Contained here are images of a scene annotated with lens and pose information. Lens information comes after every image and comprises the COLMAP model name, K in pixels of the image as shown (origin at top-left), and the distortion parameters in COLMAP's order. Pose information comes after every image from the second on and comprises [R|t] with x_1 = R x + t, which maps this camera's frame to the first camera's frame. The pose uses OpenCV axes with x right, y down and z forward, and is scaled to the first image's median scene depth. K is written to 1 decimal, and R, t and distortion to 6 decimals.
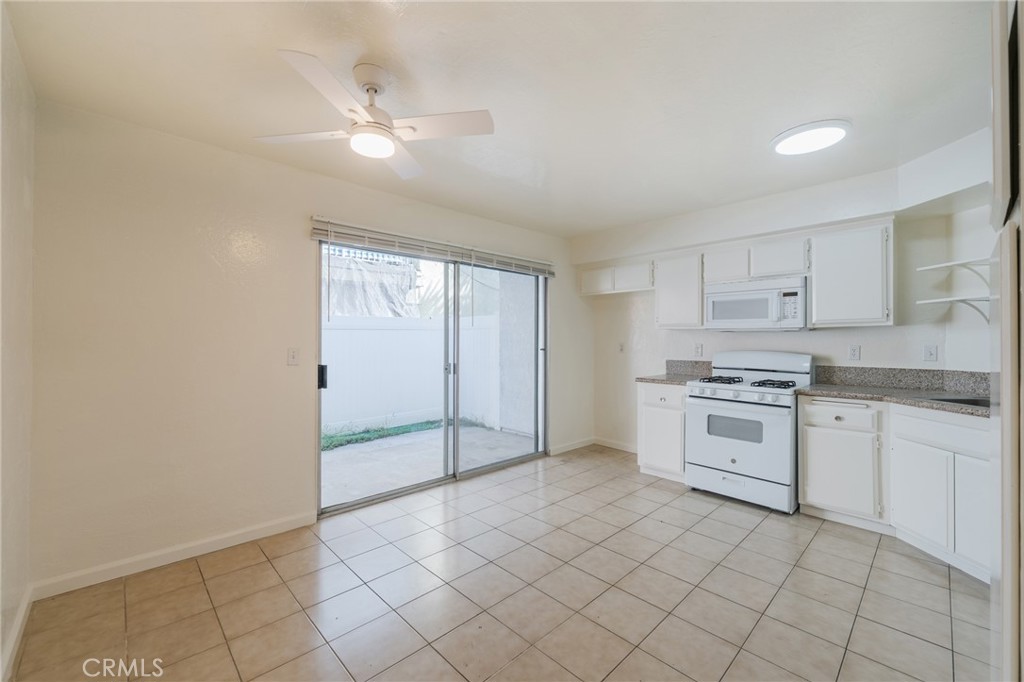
lens RADIAL K [[413.9, 0, 510.6], [0, 413.9, 338.0], [0, 0, 1]] dist [-0.000531, 0.000188]
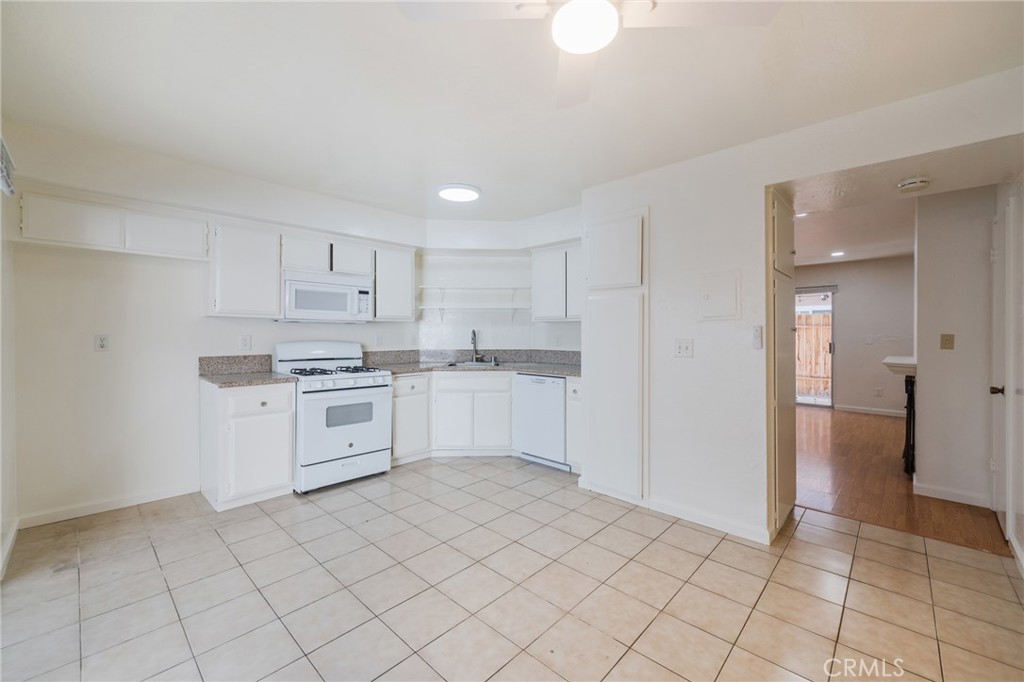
lens RADIAL K [[413.9, 0, 517.6], [0, 413.9, 333.5], [0, 0, 1]] dist [-0.000531, 0.000188]
pose [[-0.059063, -0.003120, 0.998249, -0.540729], [-0.009243, 0.999954, 0.002578, 0.004615], [-0.998211, -0.009075, -0.059089, 0.637771]]
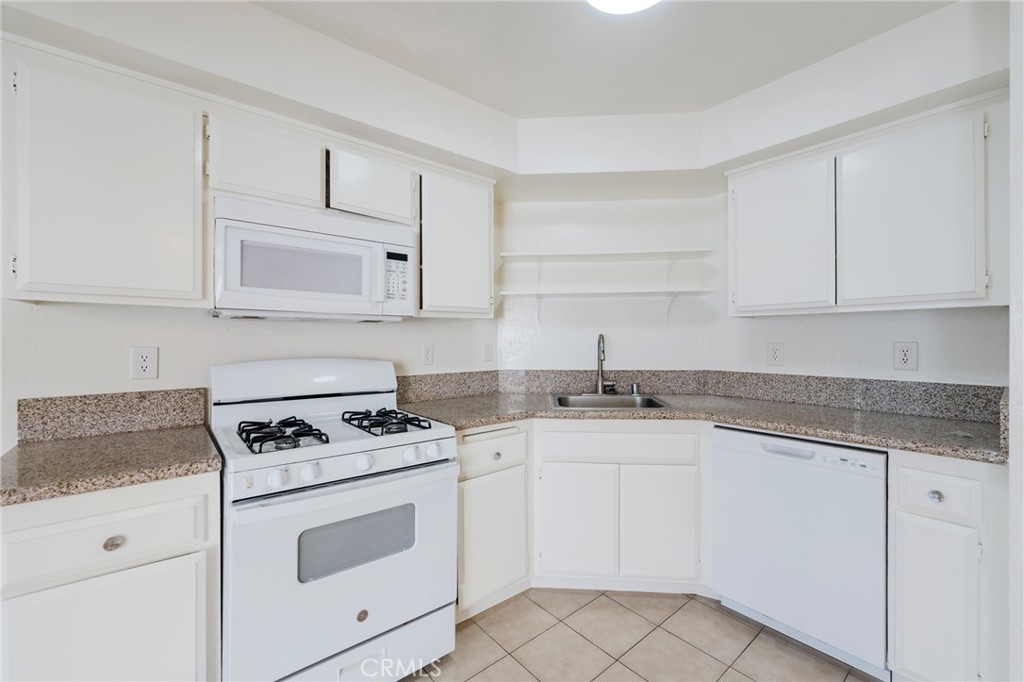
lens RADIAL K [[413.9, 0, 510.7], [0, 413.9, 340.9], [0, 0, 1]] dist [-0.000531, 0.000188]
pose [[0.069464, -0.005288, 0.997570, 0.119958], [-0.004183, 0.999976, 0.005592, 0.006502], [-0.997576, -0.004562, 0.069441, 0.815013]]
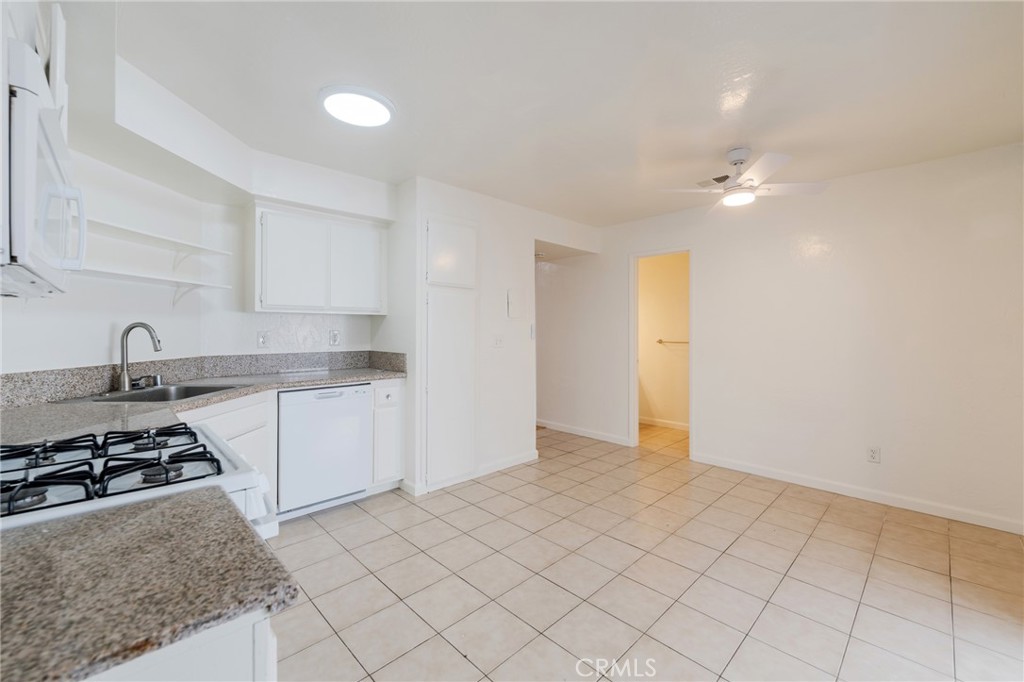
lens RADIAL K [[413.9, 0, 518.3], [0, 413.9, 332.7], [0, 0, 1]] dist [-0.000531, 0.000188]
pose [[-0.999874, -0.005779, -0.014815, 0.271655], [-0.005801, 0.999982, 0.001389, 0.009494], [0.014807, 0.001475, -0.999889, 1.384318]]
